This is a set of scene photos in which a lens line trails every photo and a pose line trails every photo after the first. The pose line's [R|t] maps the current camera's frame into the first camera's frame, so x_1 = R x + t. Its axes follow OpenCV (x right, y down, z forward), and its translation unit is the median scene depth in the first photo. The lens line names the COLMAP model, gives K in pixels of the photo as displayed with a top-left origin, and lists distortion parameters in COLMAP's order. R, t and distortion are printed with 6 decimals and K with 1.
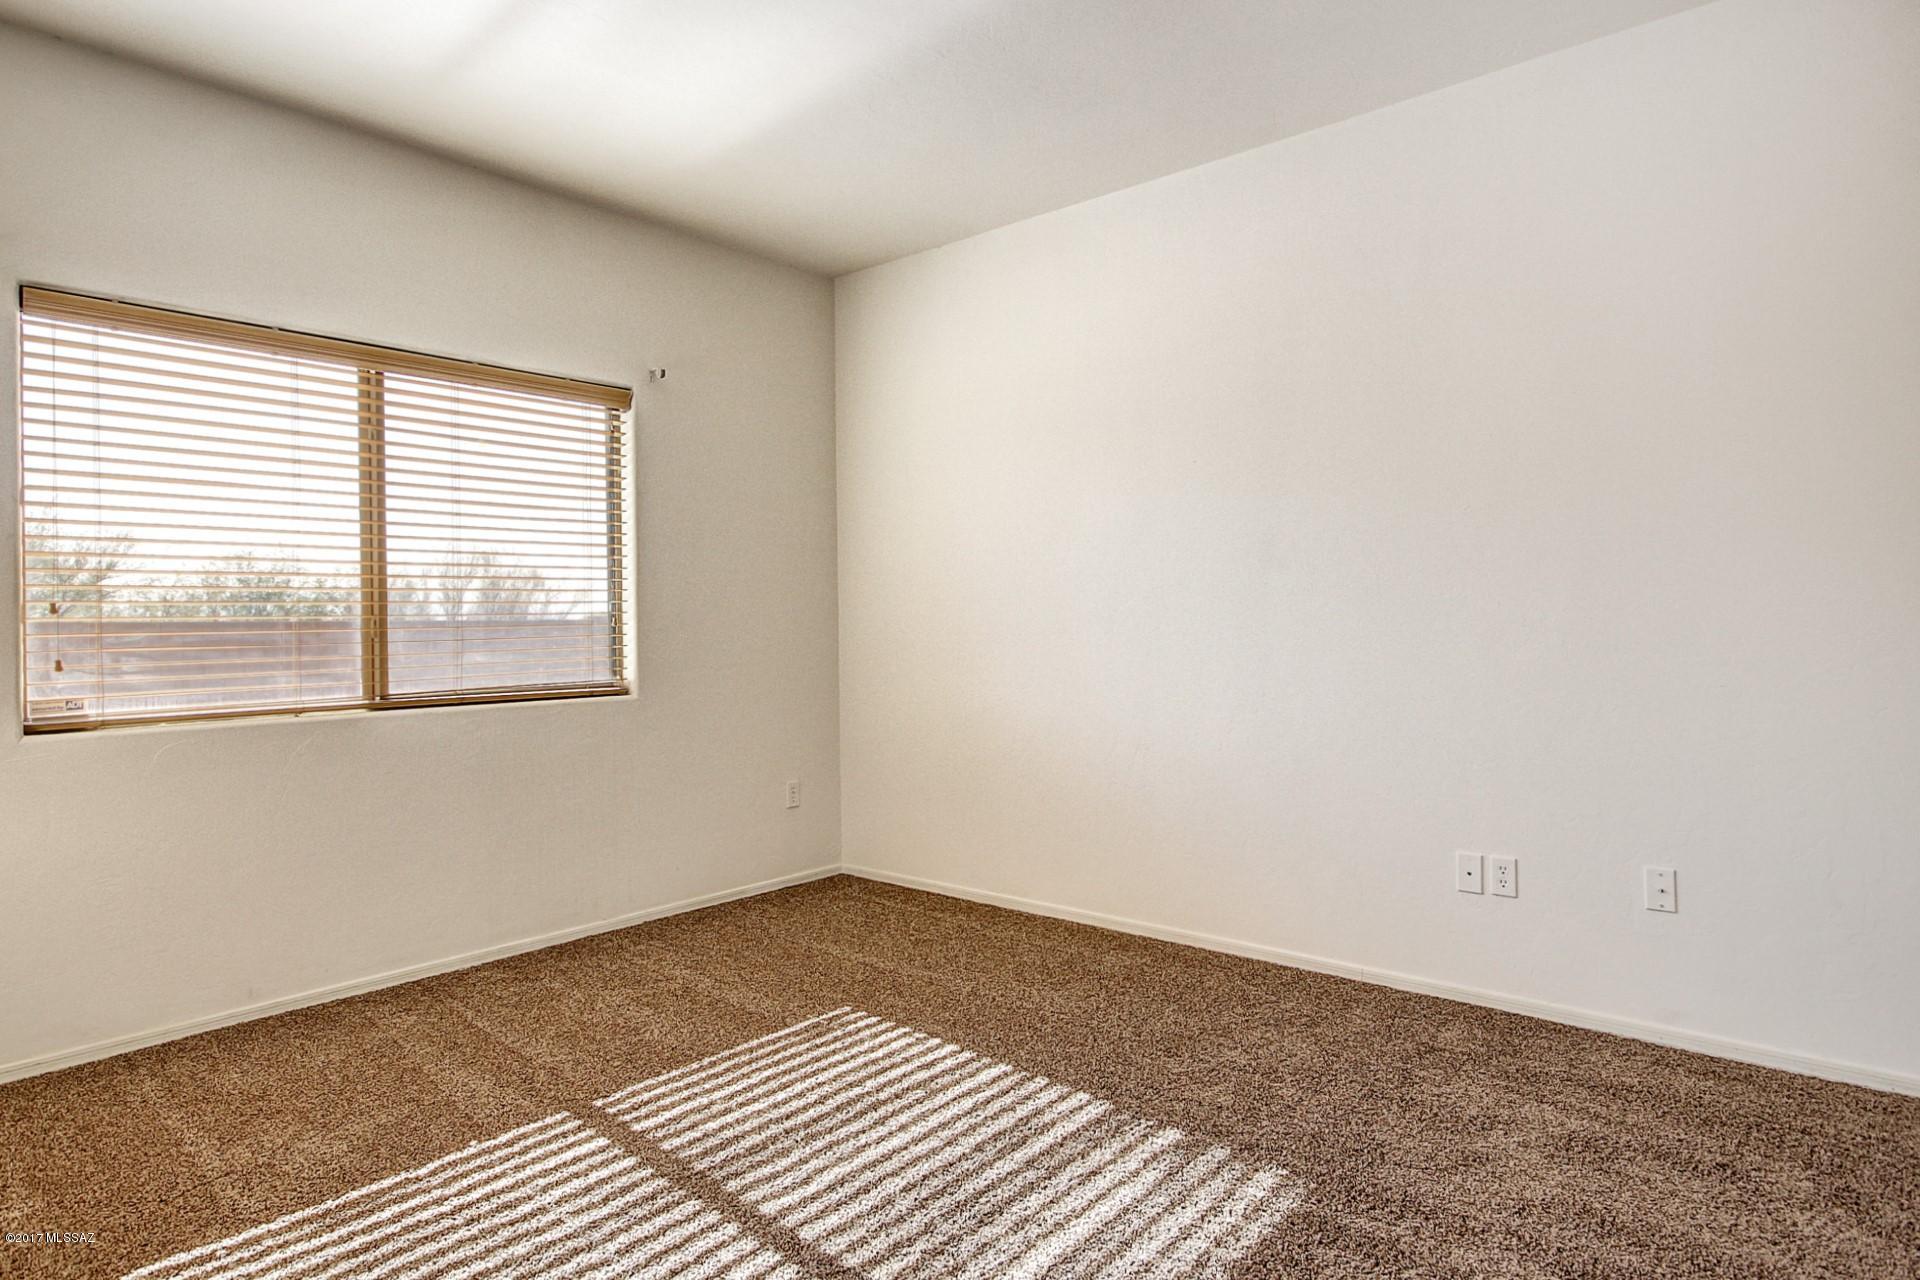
lens RADIAL K [[1072.8, 0, 983.3], [0, 1072.8, 624.5], [0, 0, 1]] dist [0.008158, 0.001803]
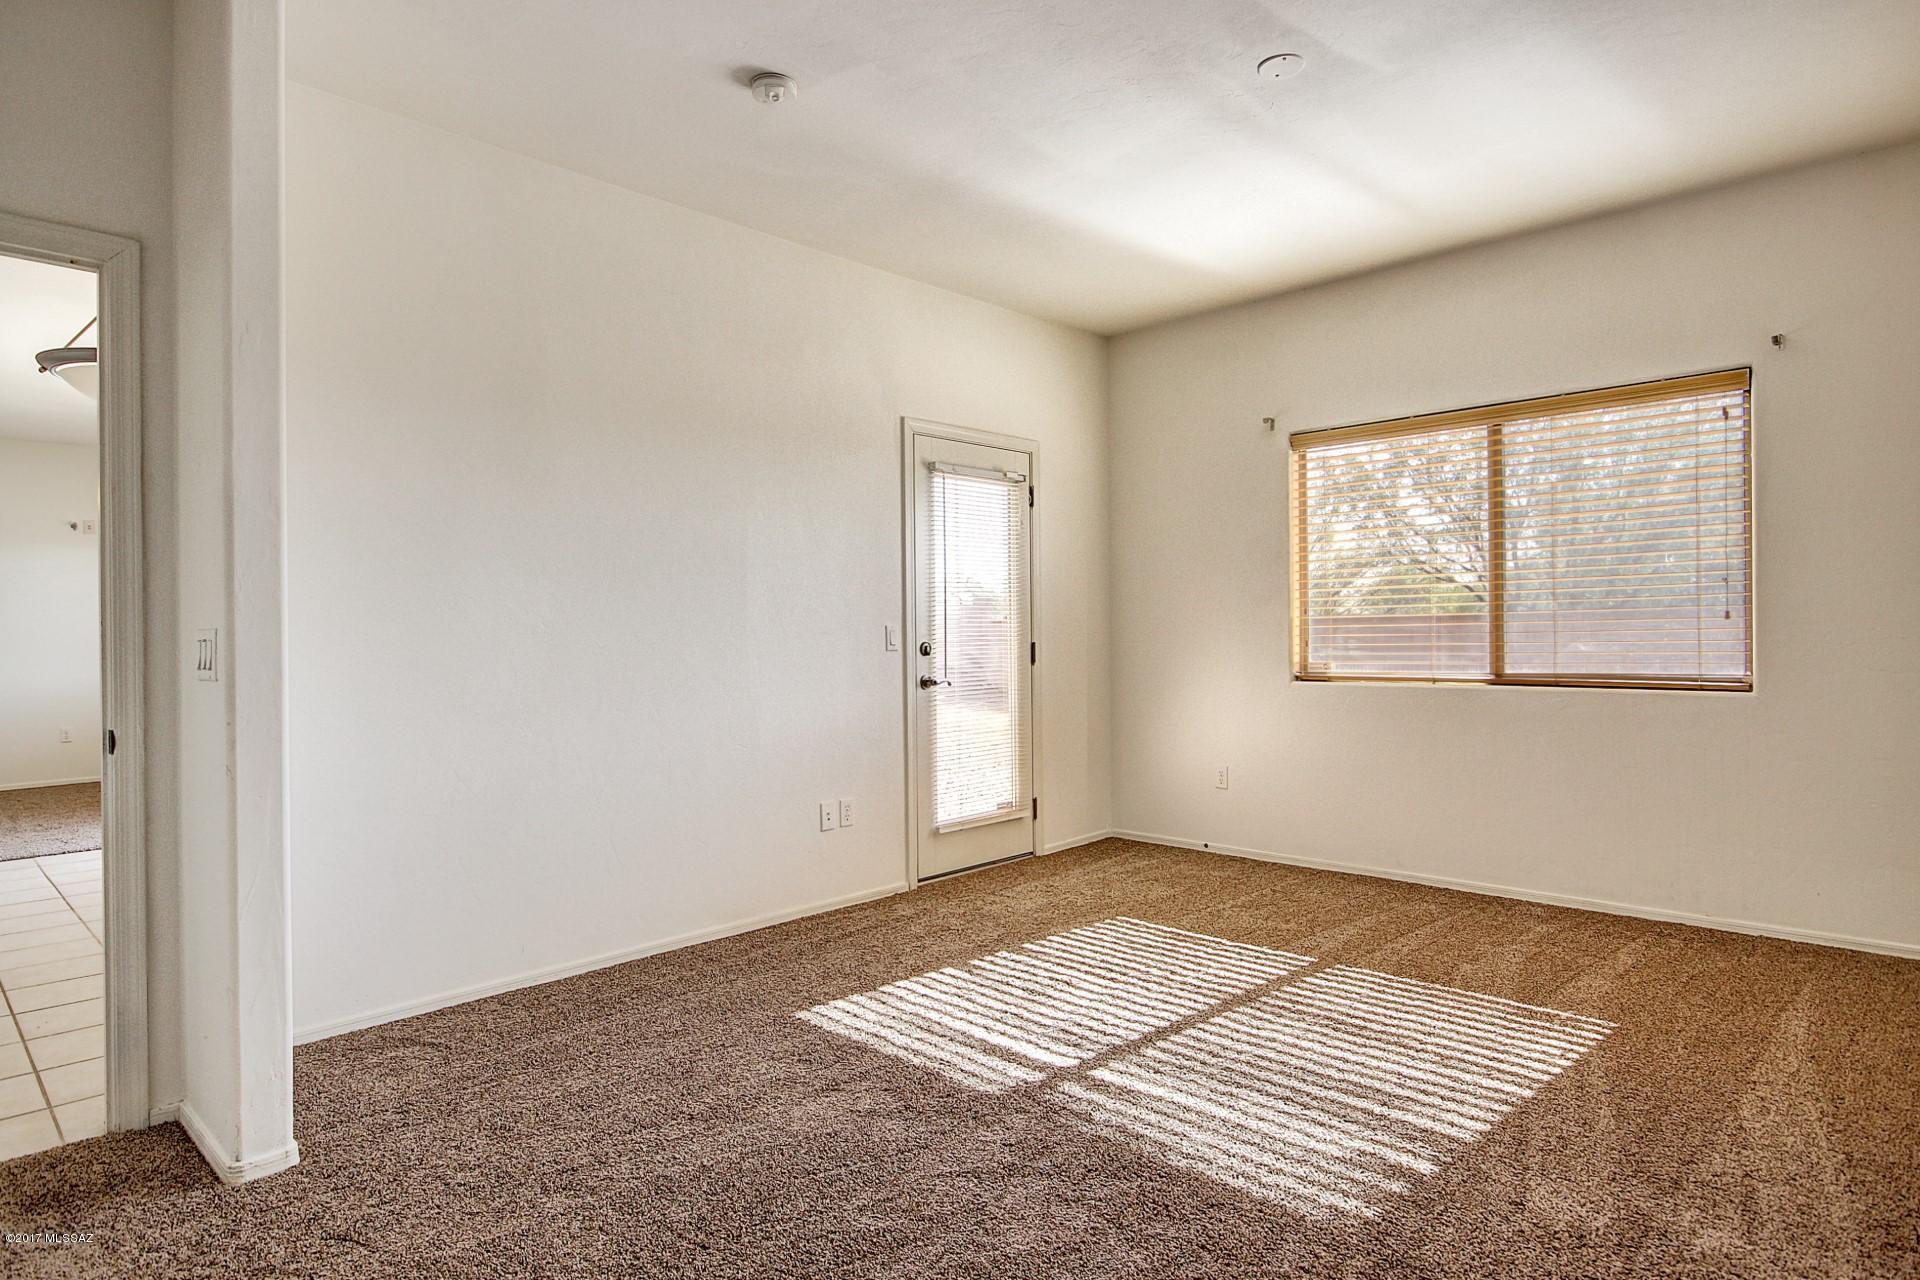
lens RADIAL K [[1072.8, 0, 1018.7], [0, 1072.8, 637.8], [0, 0, 1]] dist [0.008158, 0.001803]
pose [[-0.015942, 0.020016, -0.999673, 1.001714], [0.010889, 0.999744, 0.019844, -0.012569], [0.999814, -0.010569, -0.016156, 0.593739]]
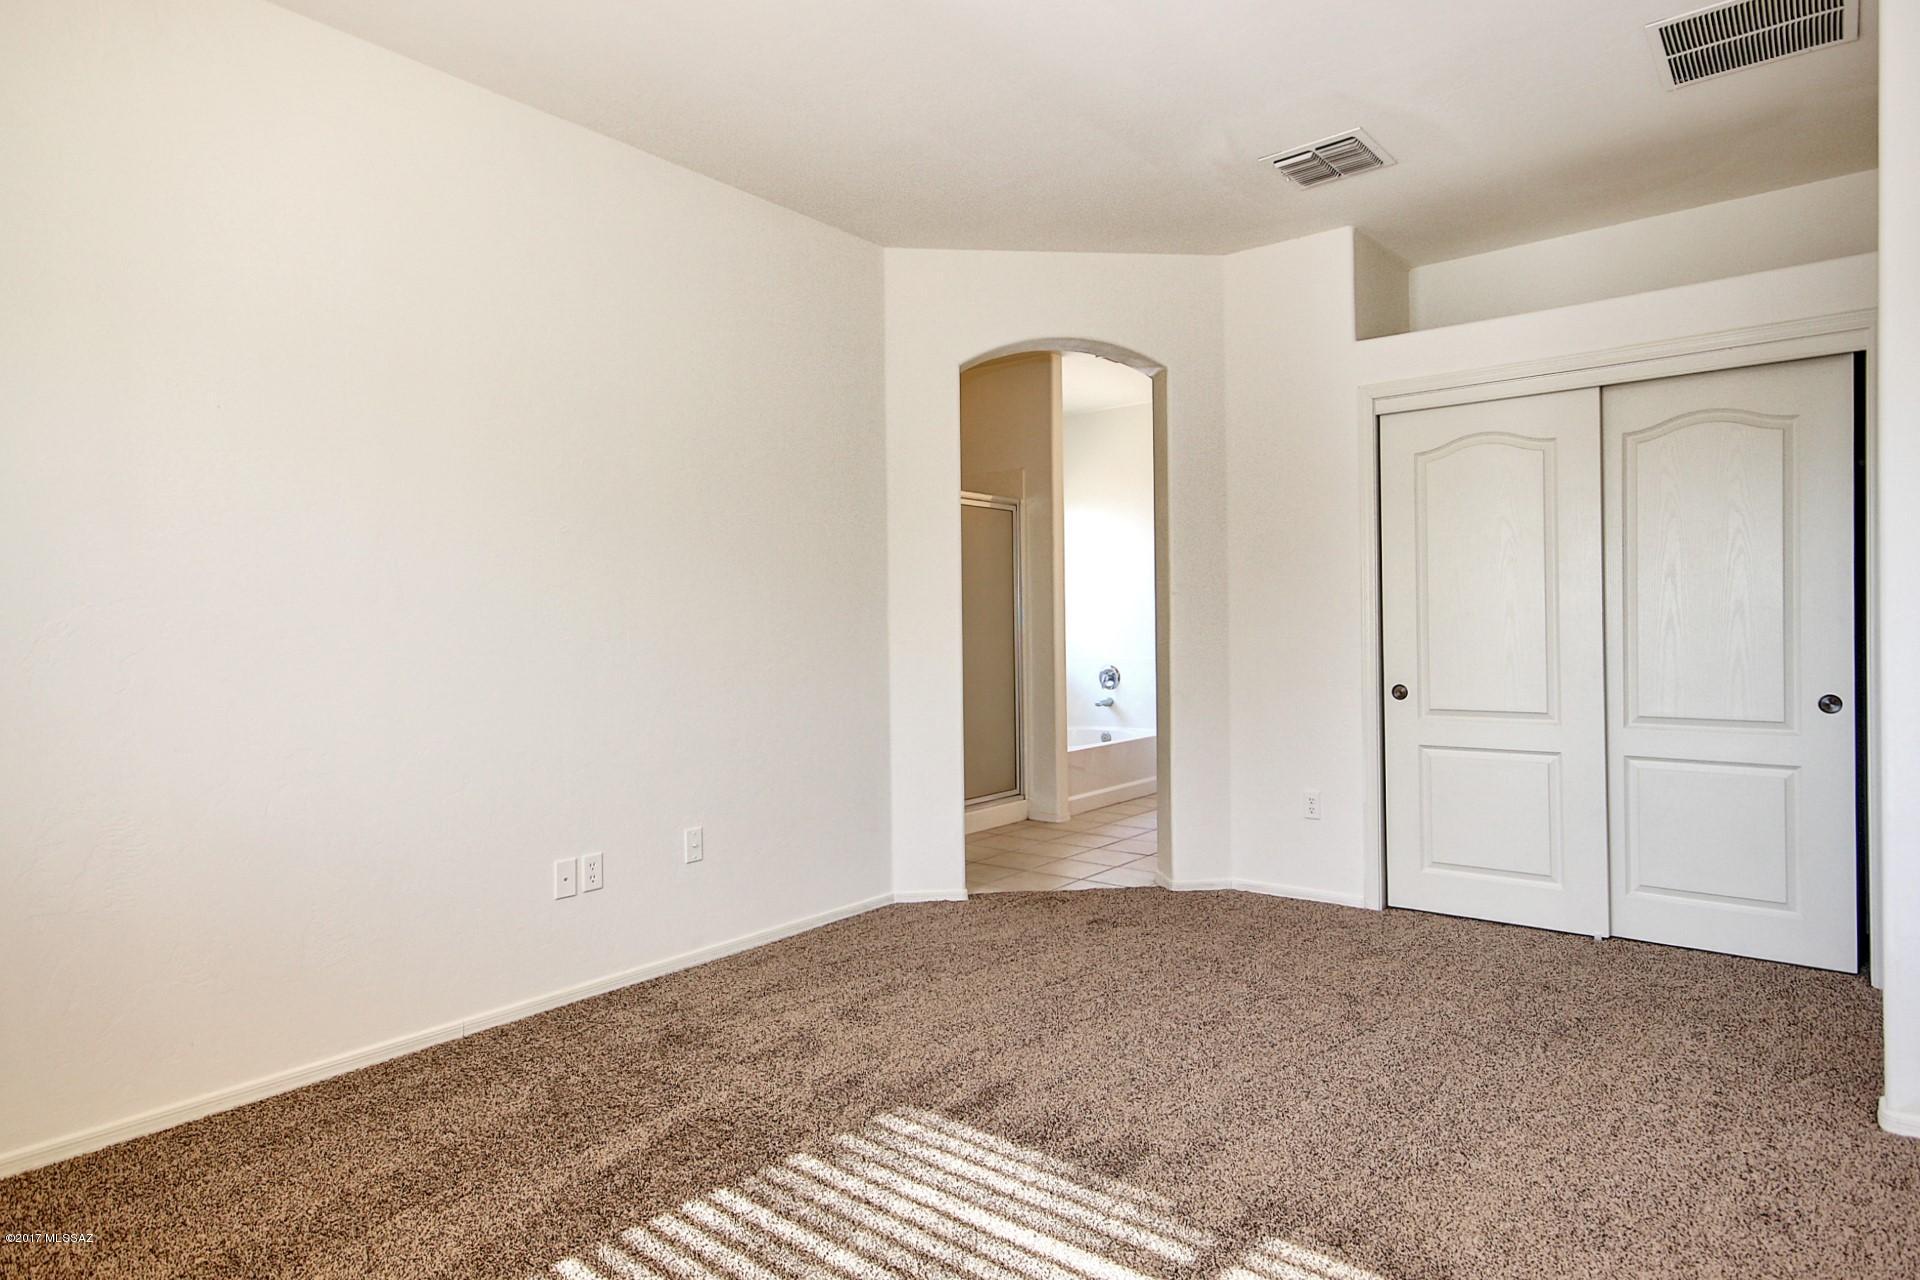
lens RADIAL K [[1072.8, 0, 956.0], [0, 1072.8, 636.1], [0, 0, 1]] dist [0.008158, 0.001803]
pose [[-0.043833, 0.009646, 0.998992, -0.730254], [0.000138, 0.999953, -0.009649, 0.007673], [-0.999039, -0.000285, -0.043832, 0.805684]]
